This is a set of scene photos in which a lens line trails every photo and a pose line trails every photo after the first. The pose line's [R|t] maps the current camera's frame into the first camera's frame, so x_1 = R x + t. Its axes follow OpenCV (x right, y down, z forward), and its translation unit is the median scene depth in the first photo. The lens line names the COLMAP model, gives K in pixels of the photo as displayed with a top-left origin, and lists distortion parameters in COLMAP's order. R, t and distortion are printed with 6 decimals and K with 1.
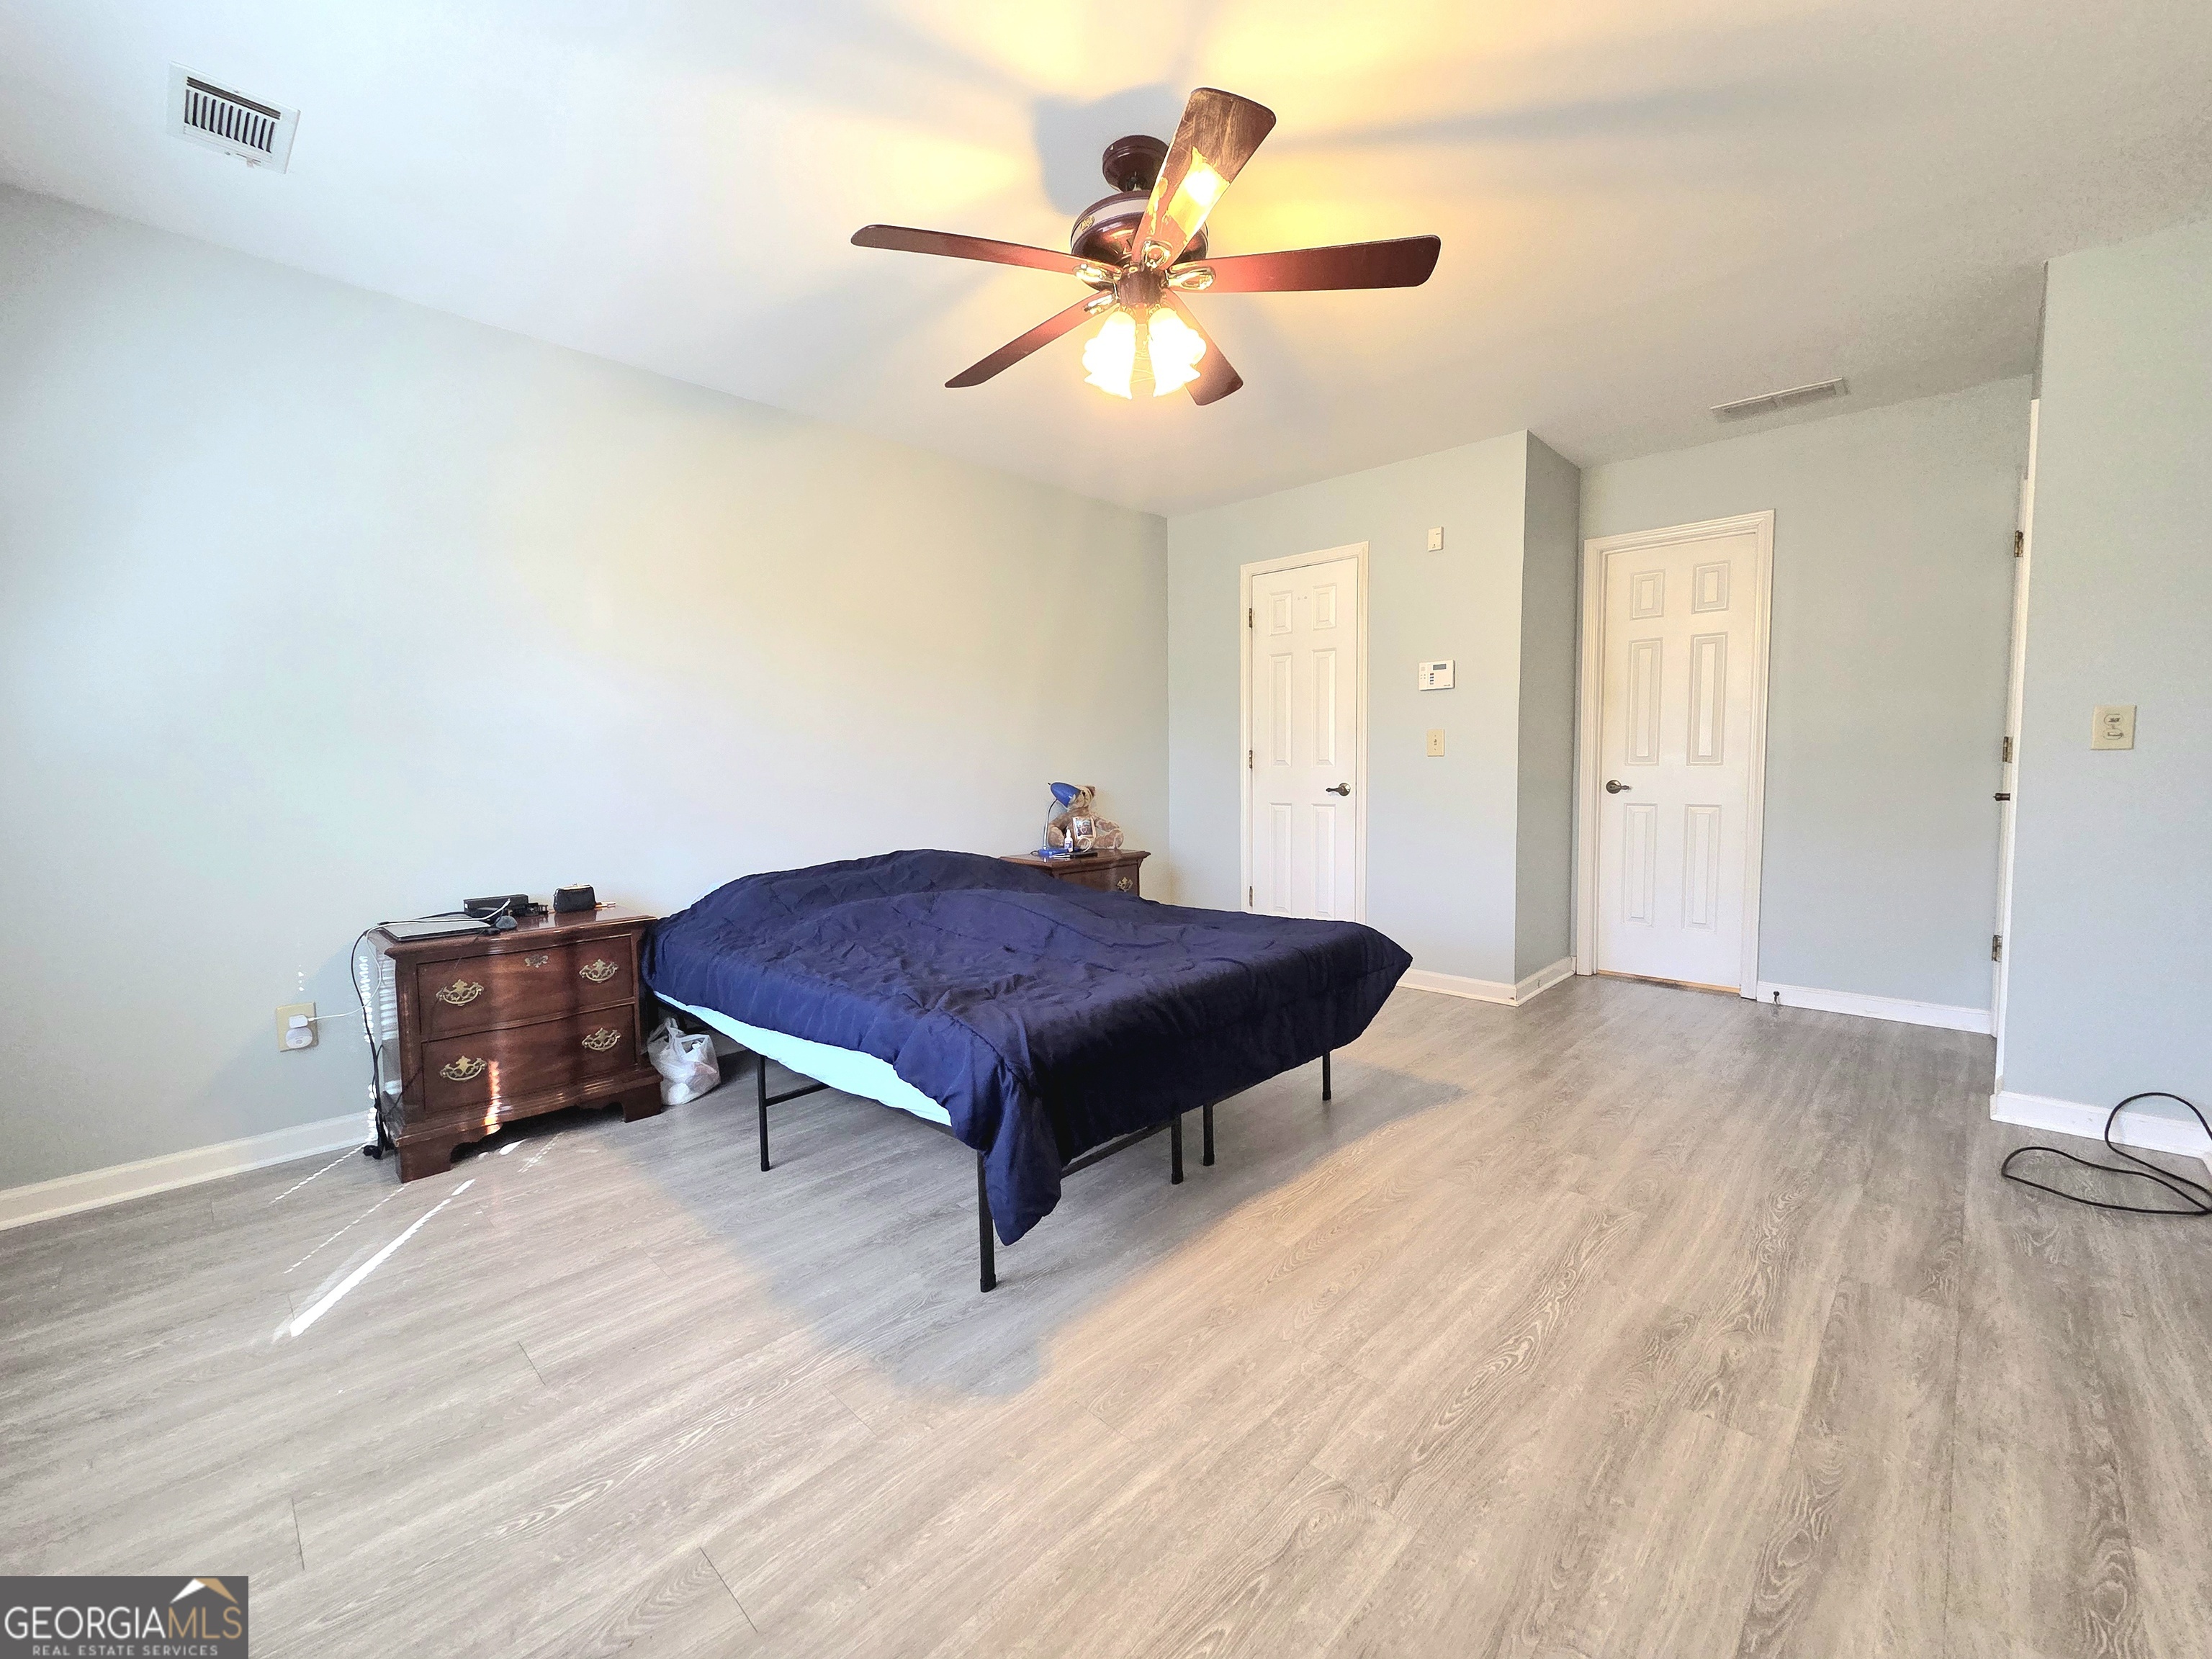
lens RADIAL K [[898.6, 0, 1099.6], [0, 898.6, 825.3], [0, 0, 1]] dist [0.004641, -0.000485]
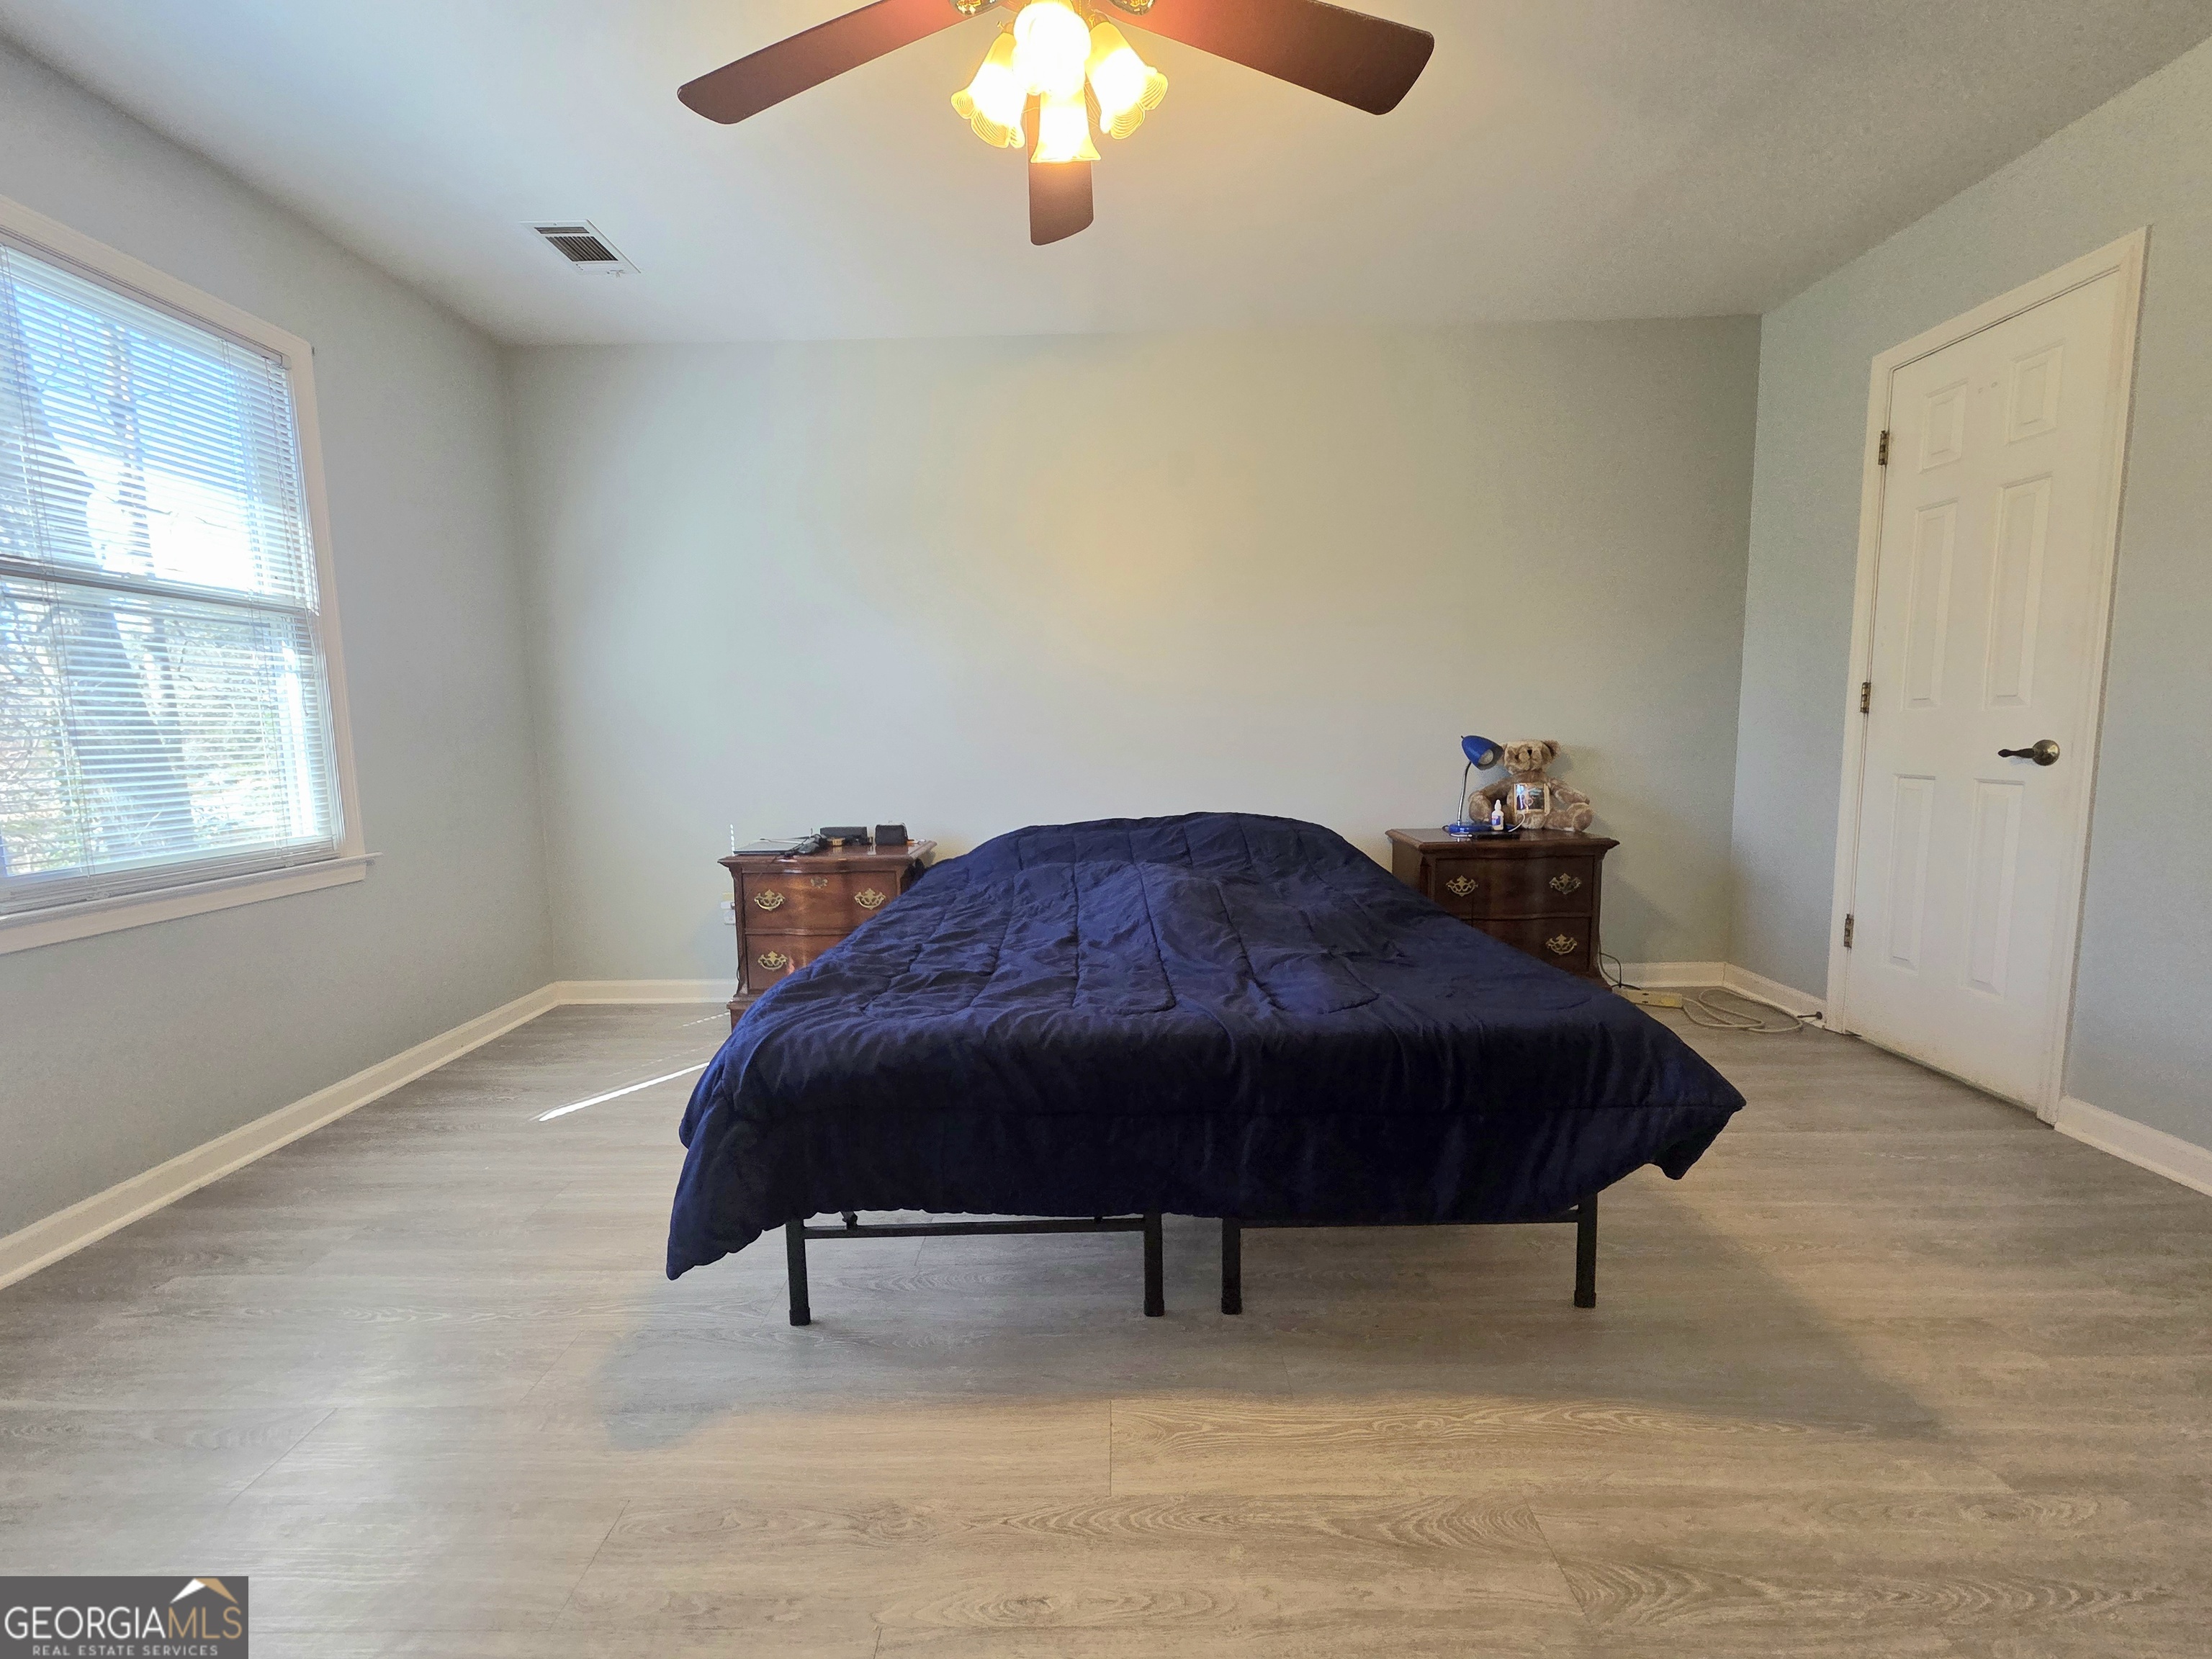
lens RADIAL K [[898.6, 0, 1099.6], [0, 898.6, 825.3], [0, 0, 1]] dist [0.004641, -0.000485]
pose [[0.690278, 0.078359, -0.719288, 0.473276], [-0.040069, 0.996733, 0.070132, -0.022798], [0.722434, -0.019589, 0.691163, 0.446787]]
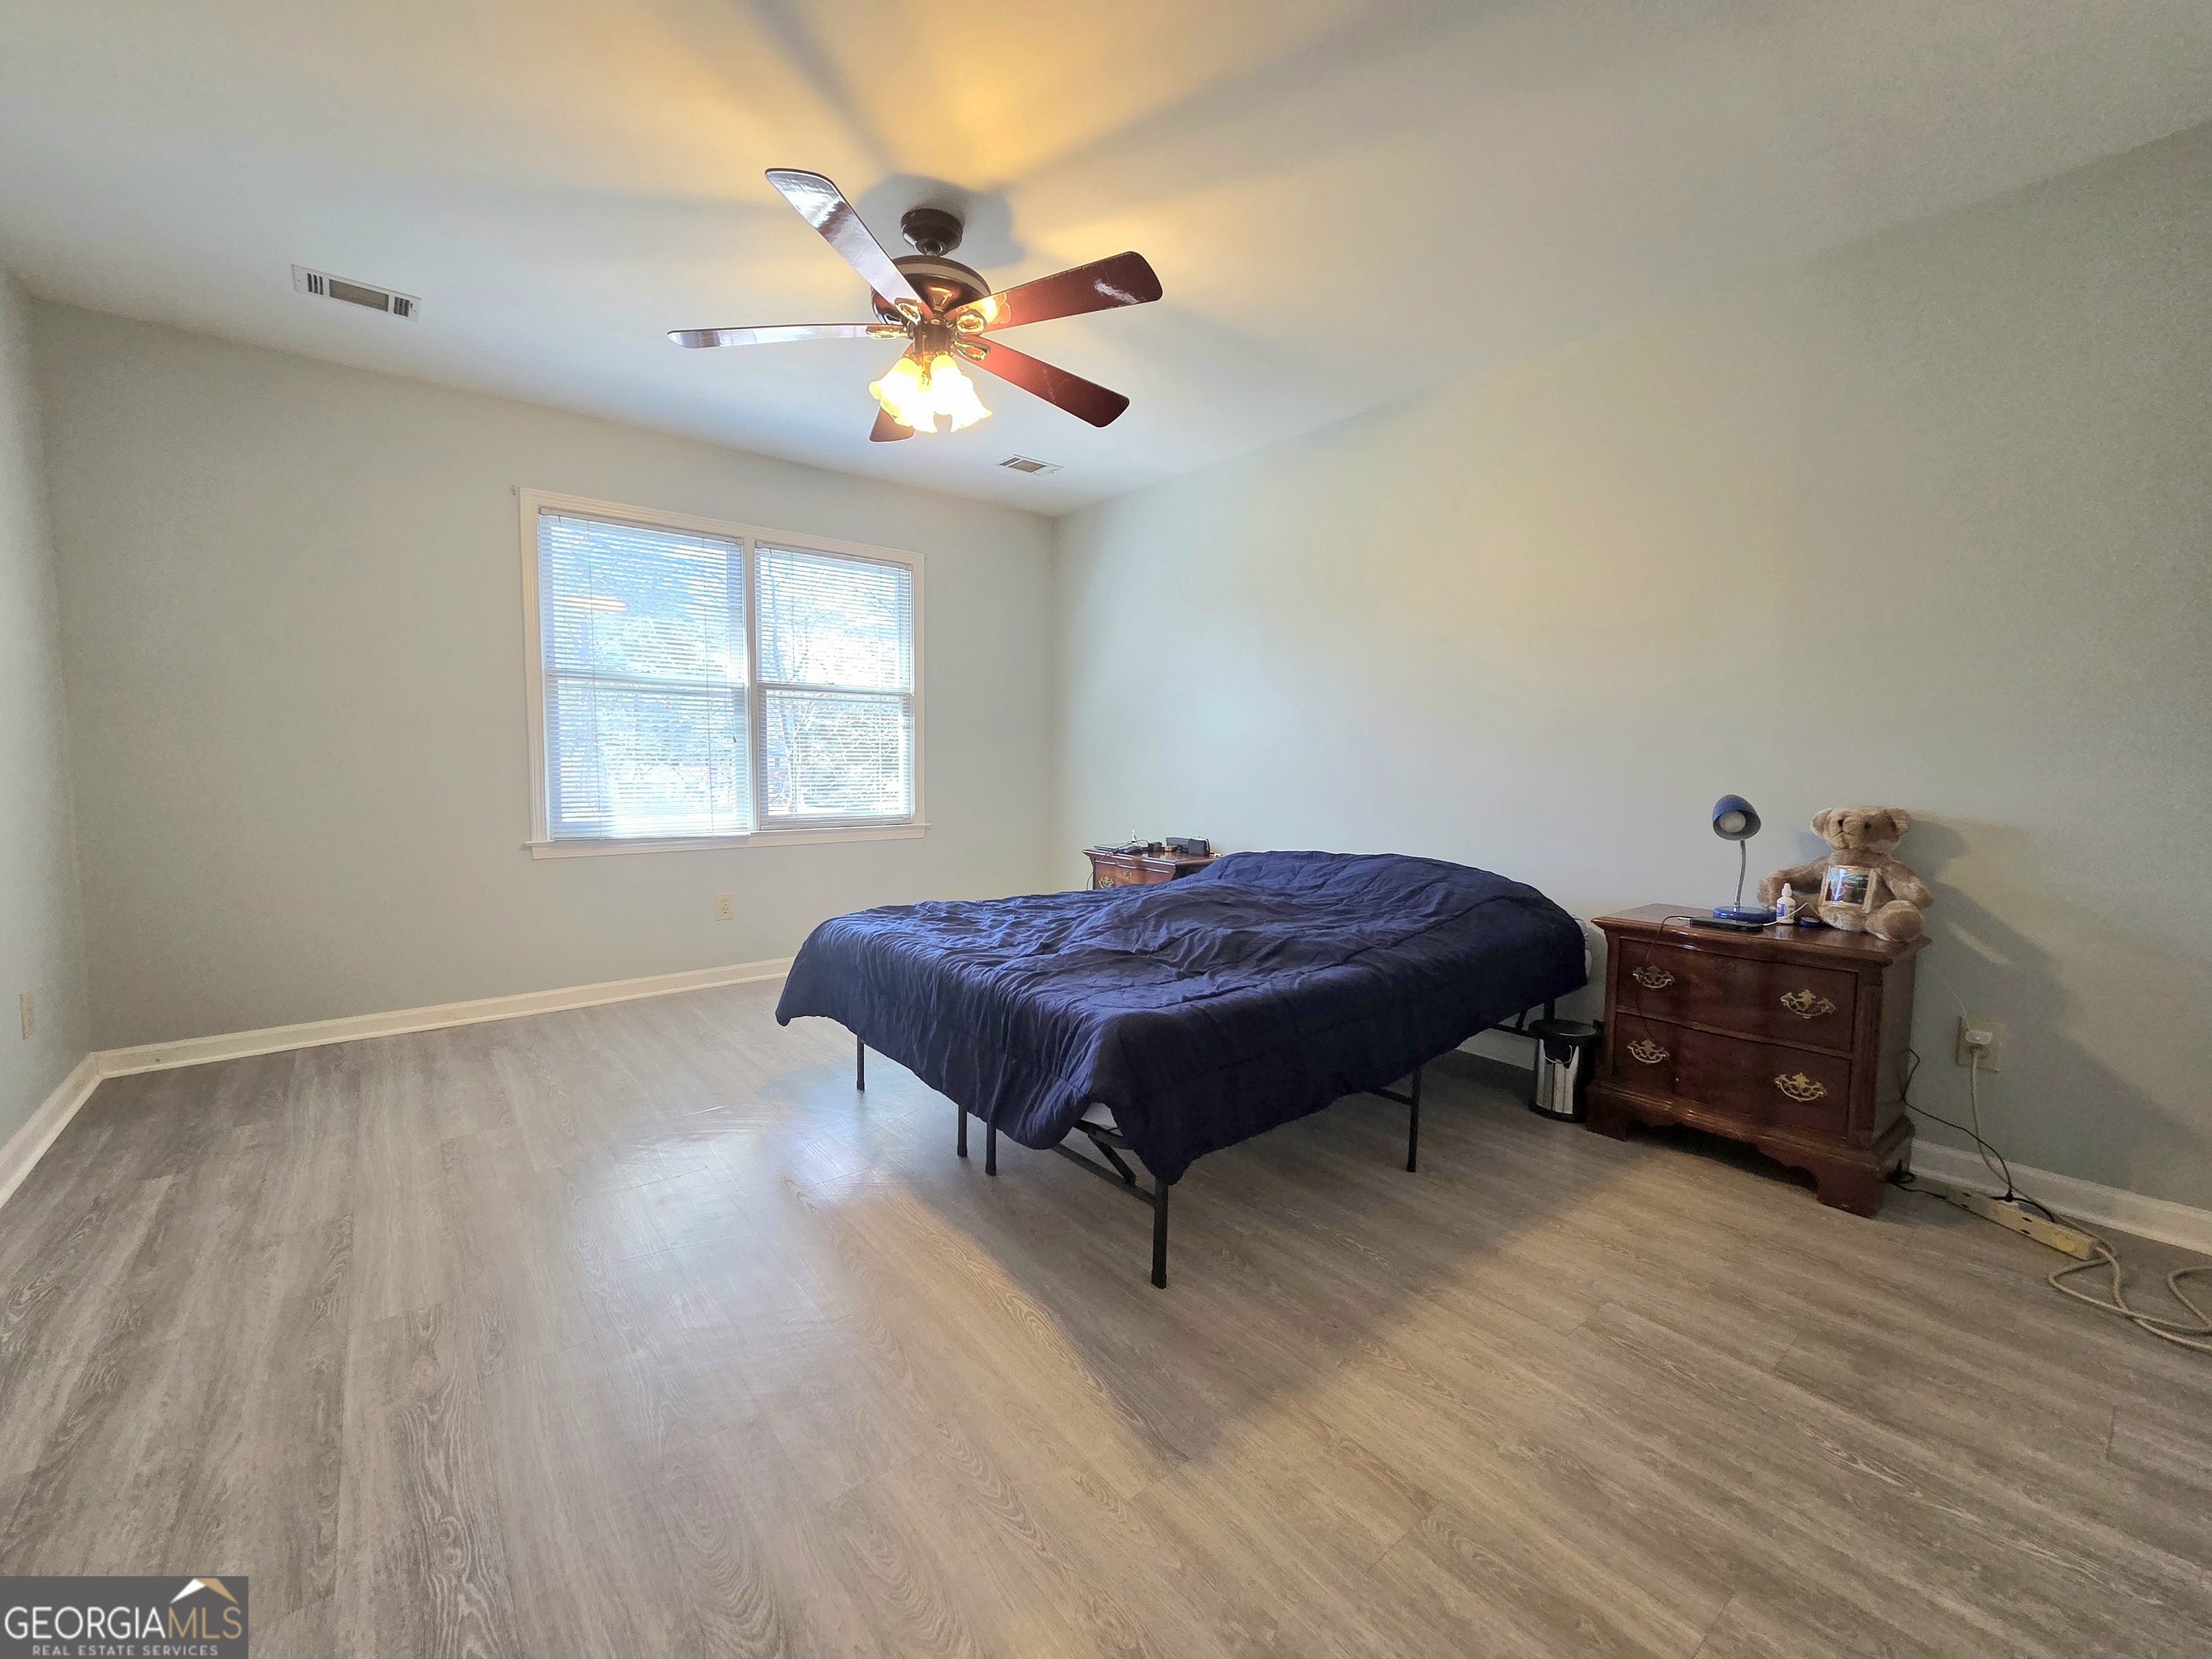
lens RADIAL K [[892.6, 0, 1100.0], [0, 892.6, 825.9], [0, 0, 1]] dist [0.001721, -0.000665]
pose [[-0.118557, 0.082877, -0.989482, 0.954561], [-0.078079, 0.992647, 0.092497, -0.081749], [0.989873, 0.088224, -0.111214, 1.114046]]
